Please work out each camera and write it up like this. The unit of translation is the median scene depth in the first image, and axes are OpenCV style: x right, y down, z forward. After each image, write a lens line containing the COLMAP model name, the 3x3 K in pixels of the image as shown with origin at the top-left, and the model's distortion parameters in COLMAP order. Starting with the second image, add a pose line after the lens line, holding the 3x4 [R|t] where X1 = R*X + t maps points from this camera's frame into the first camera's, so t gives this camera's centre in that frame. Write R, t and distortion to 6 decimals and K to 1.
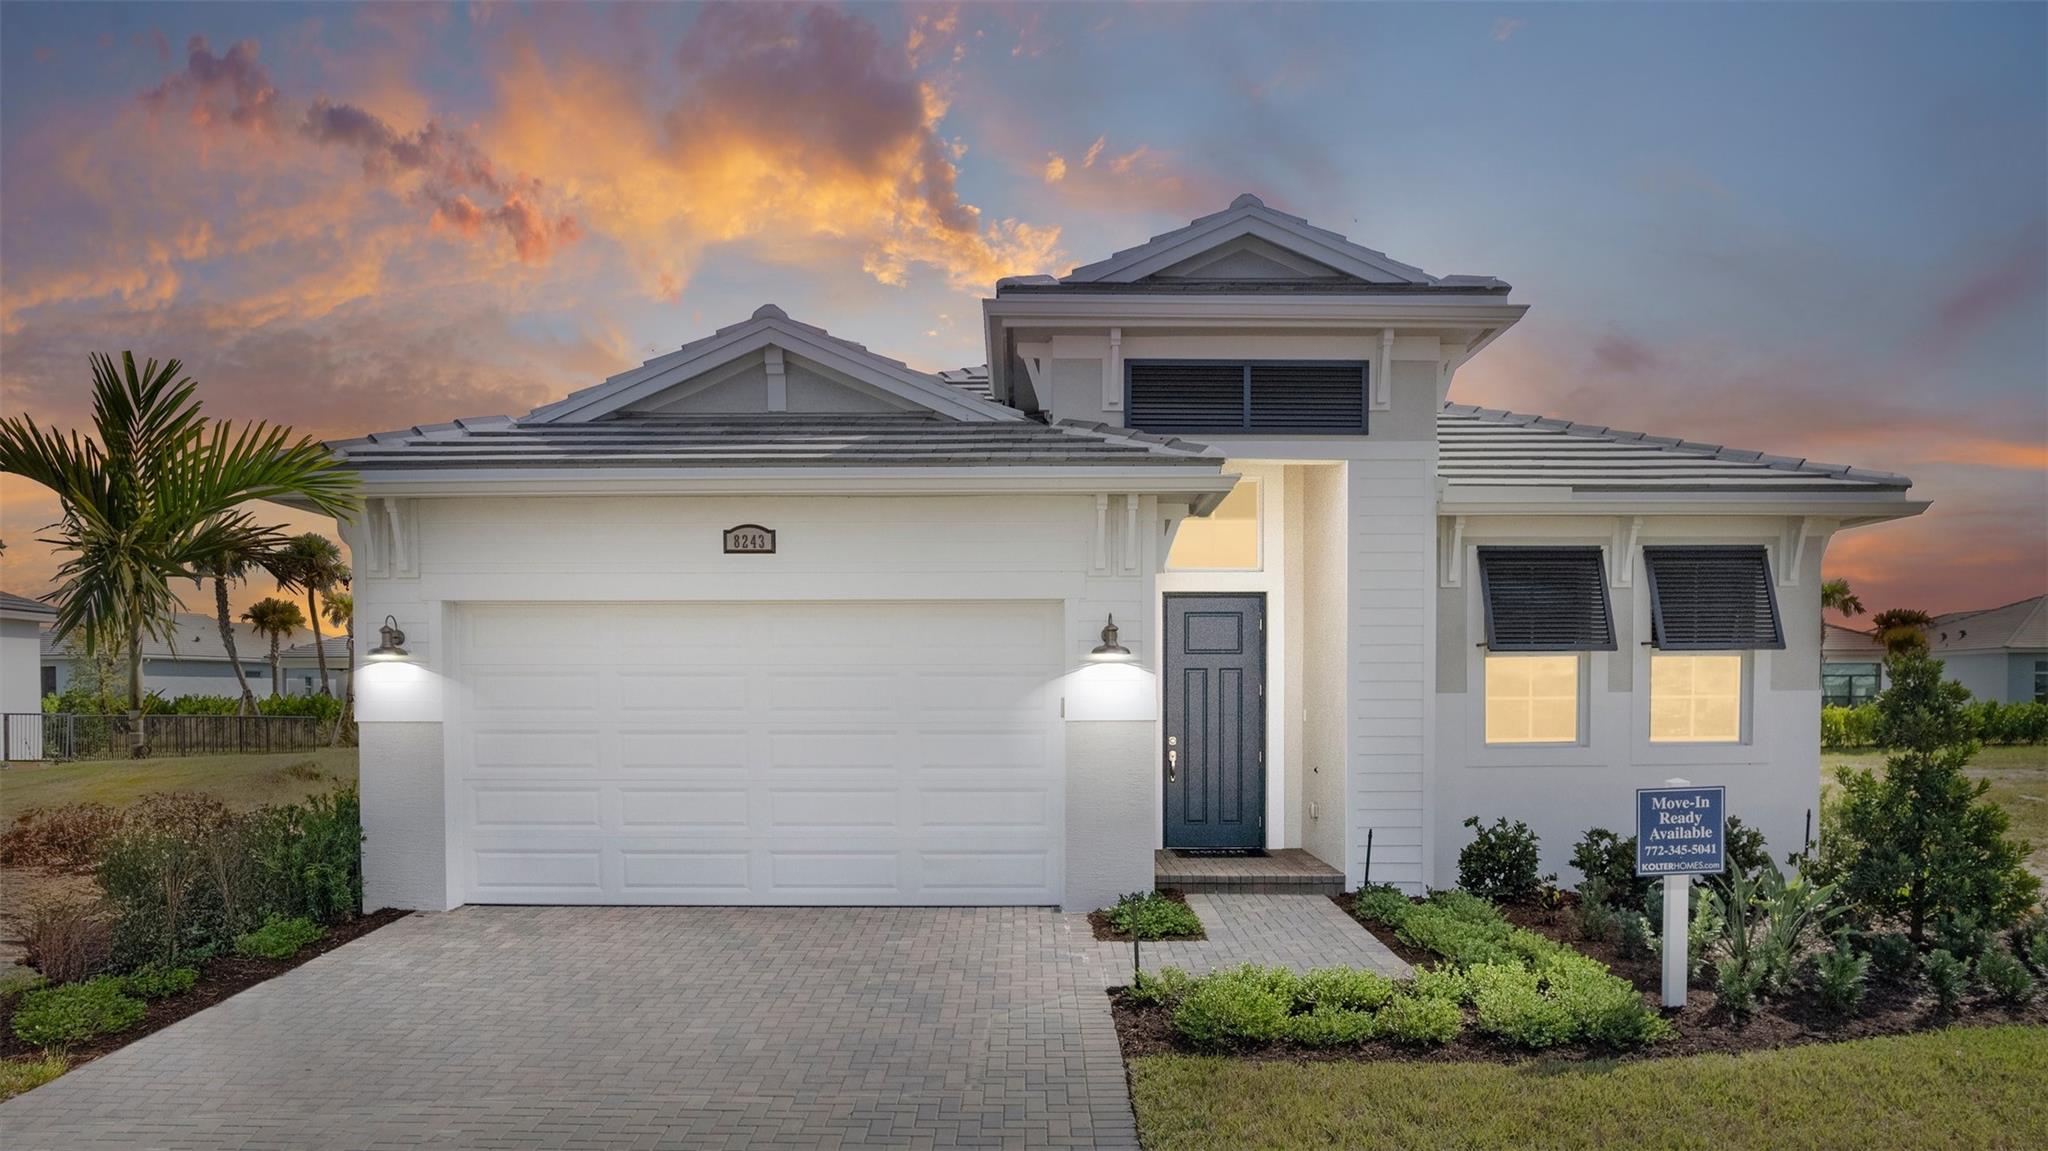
lens RADIAL K [[1364.7, 0, 1022.5], [0, 1364.7, 698.5], [0, 0, 1]] dist [-0.015048, 0.000474]
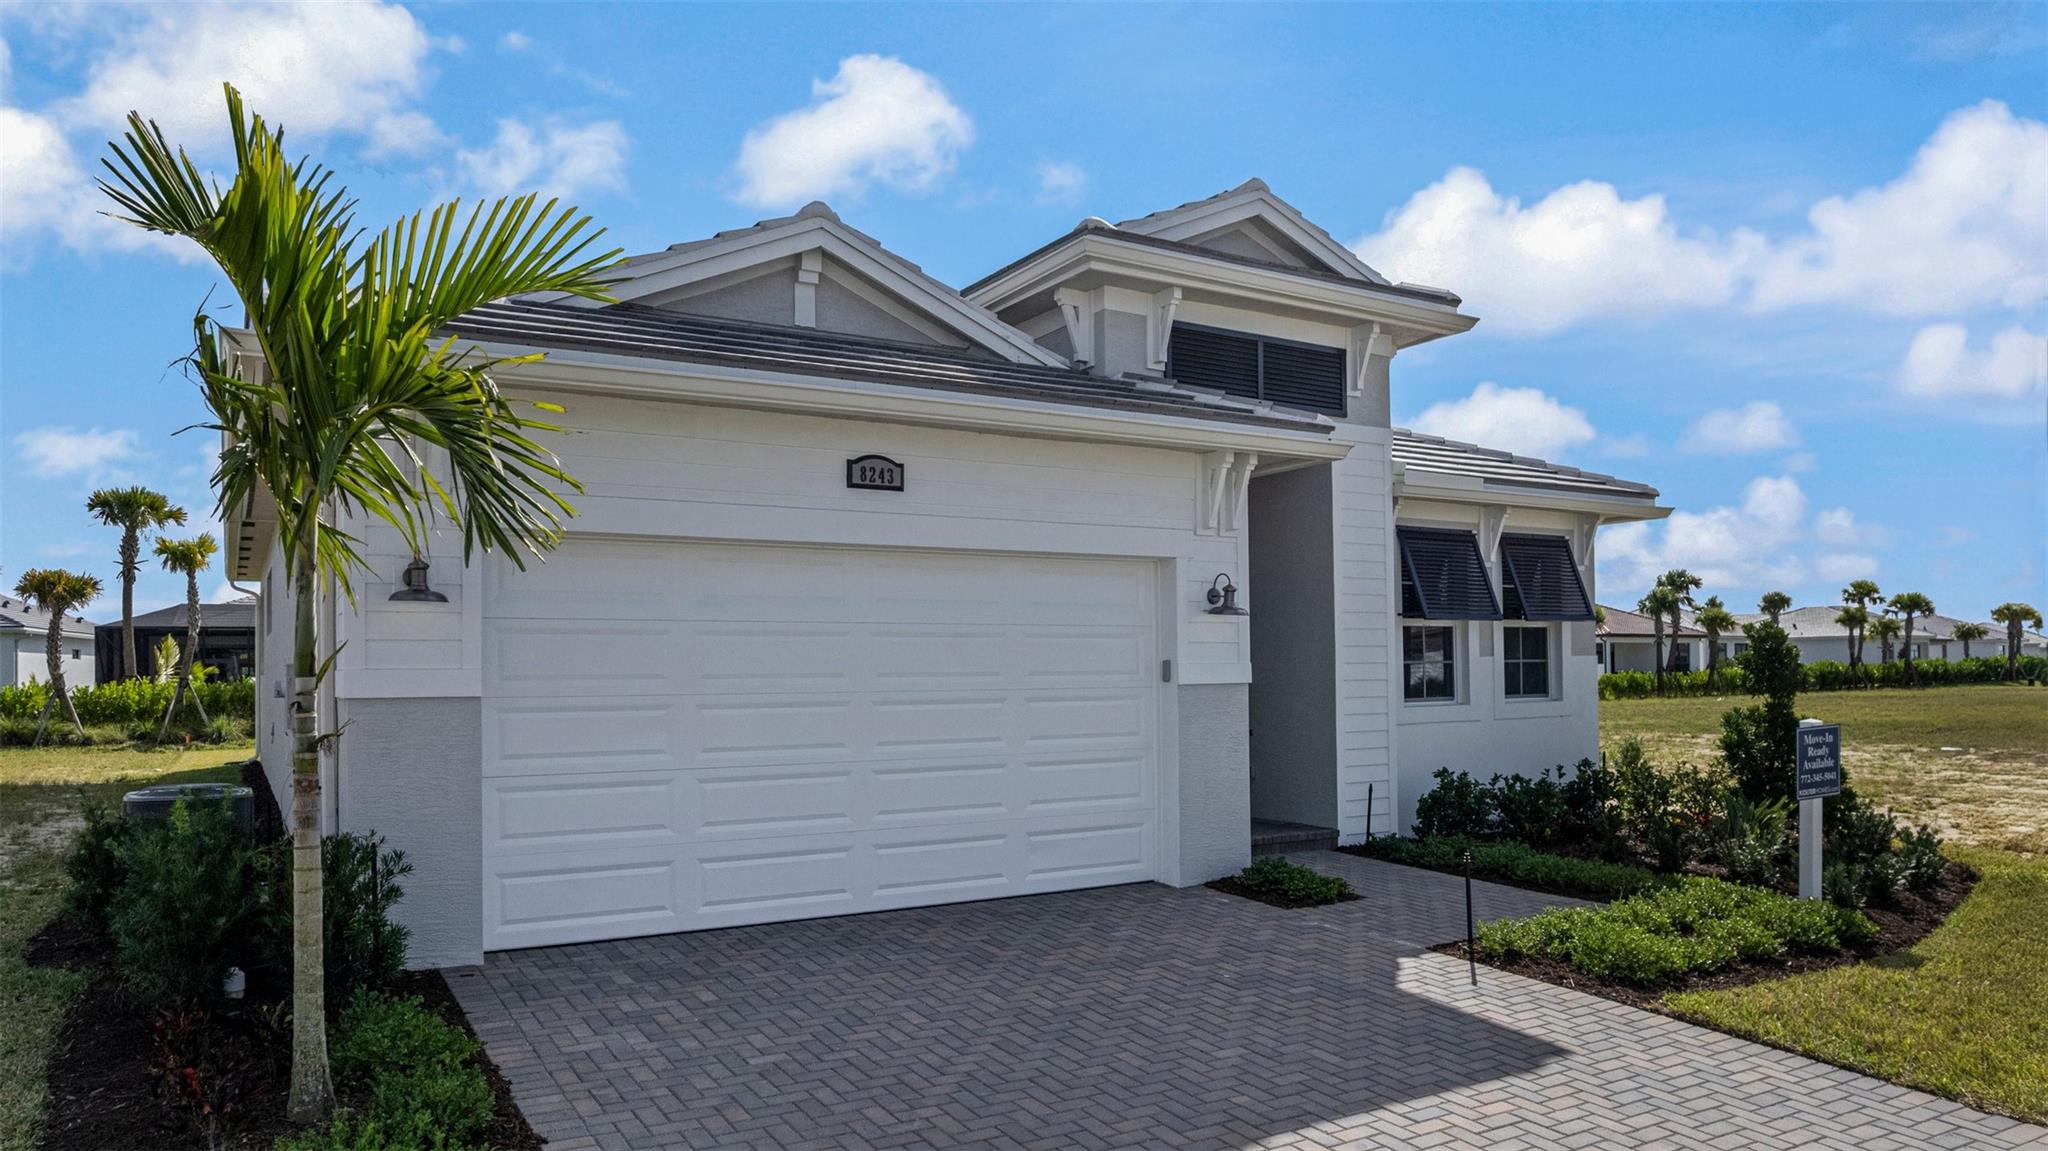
lens RADIAL K [[1313.3, 0, 1024.6], [0, 1313.3, 620.3], [0, 0, 1]] dist [-0.000963, 0.000078]
pose [[0.855528, 0.012719, 0.517600, -0.516151], [0.011976, 0.998945, -0.044341, 0.010473], [-0.517617, 0.044133, 0.854473, 0.255185]]
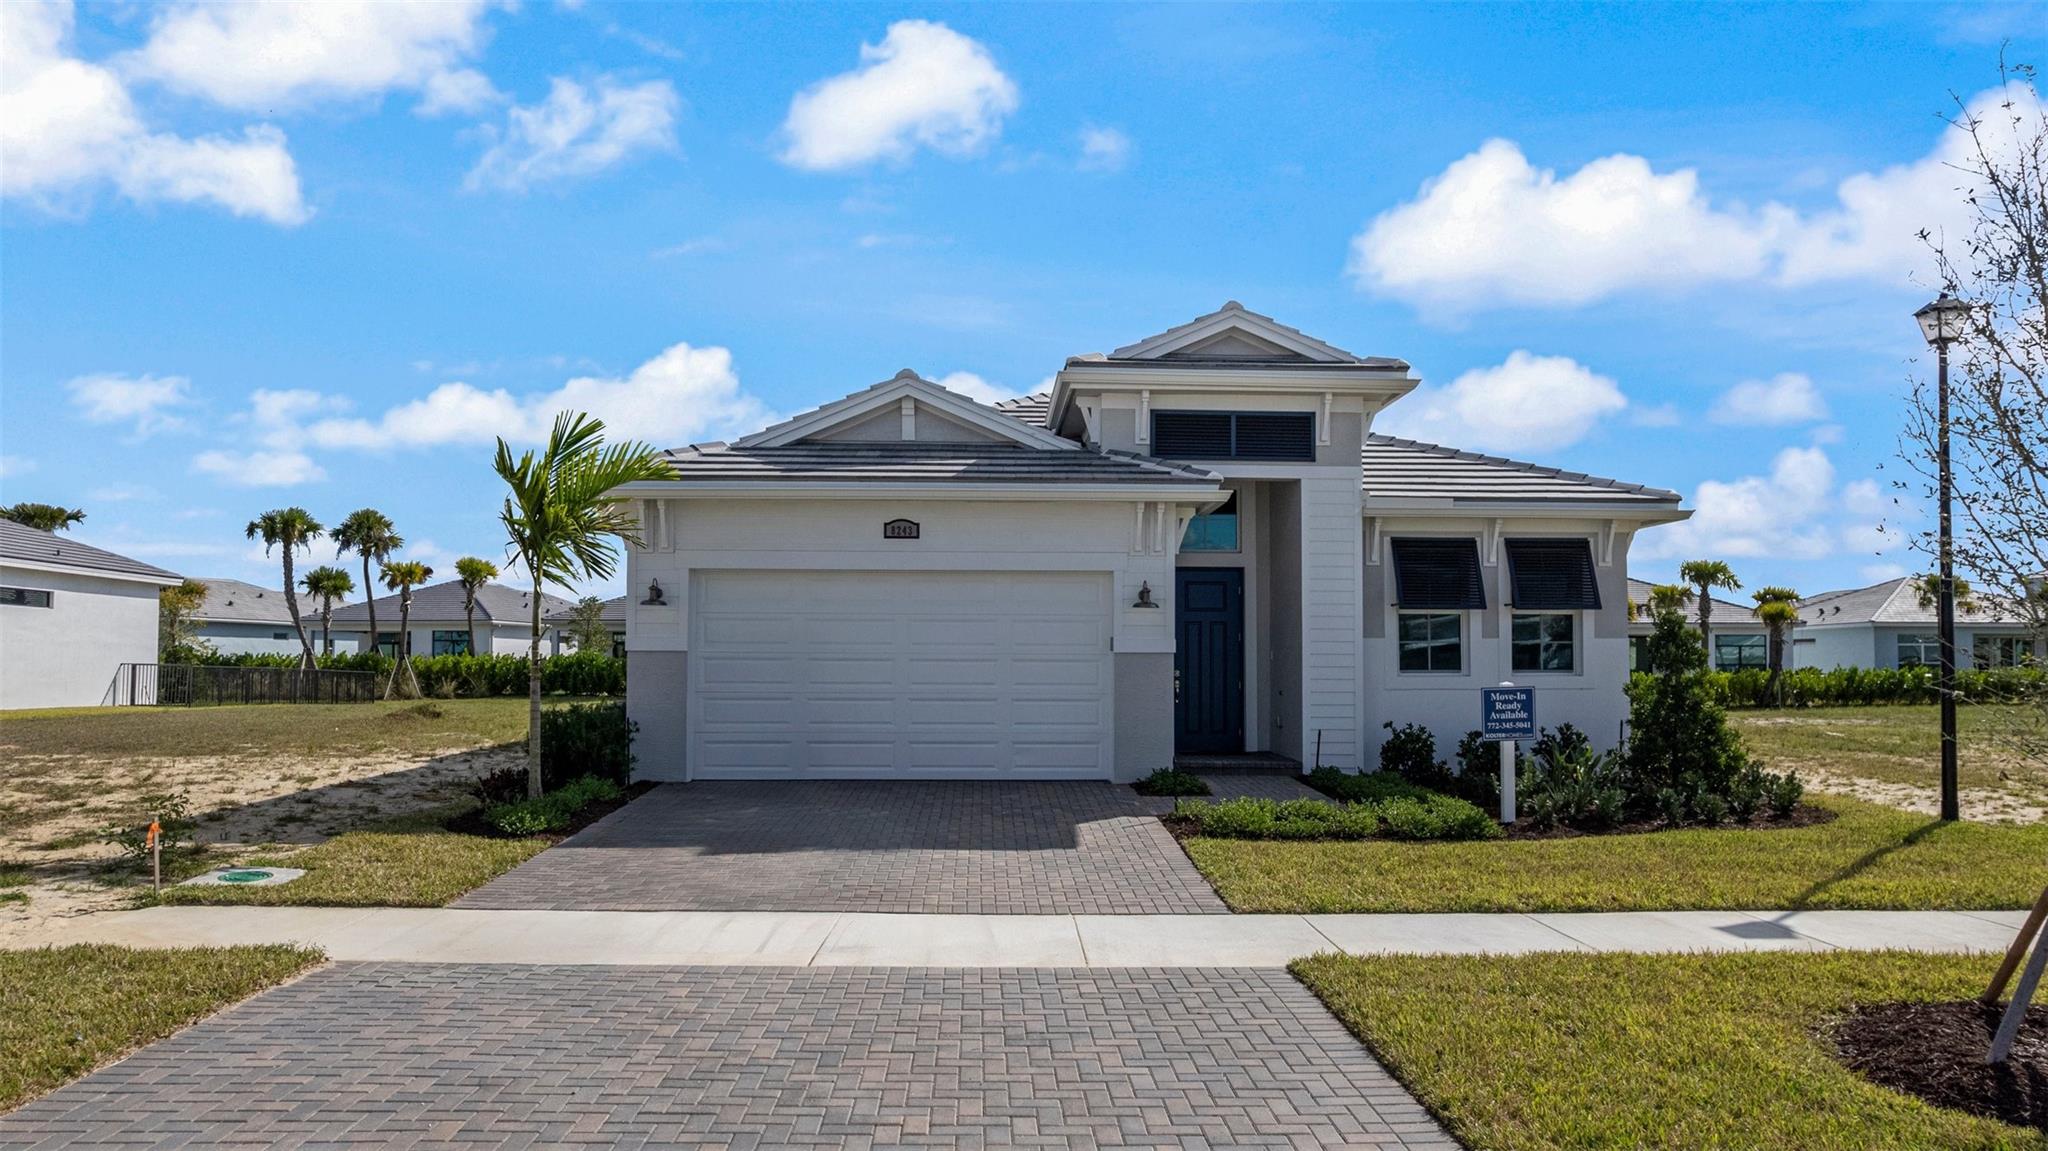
lens RADIAL K [[1364.6, 0, 982.2], [0, 1364.6, 574.7], [0, 0, 1]] dist [-0.000406, -0.000572]
pose [[0.999894, 0.008568, 0.011785, -0.124333], [-0.007697, 0.997371, -0.072060, 0.037753], [-0.012371, 0.071961, 0.997331, -0.463817]]
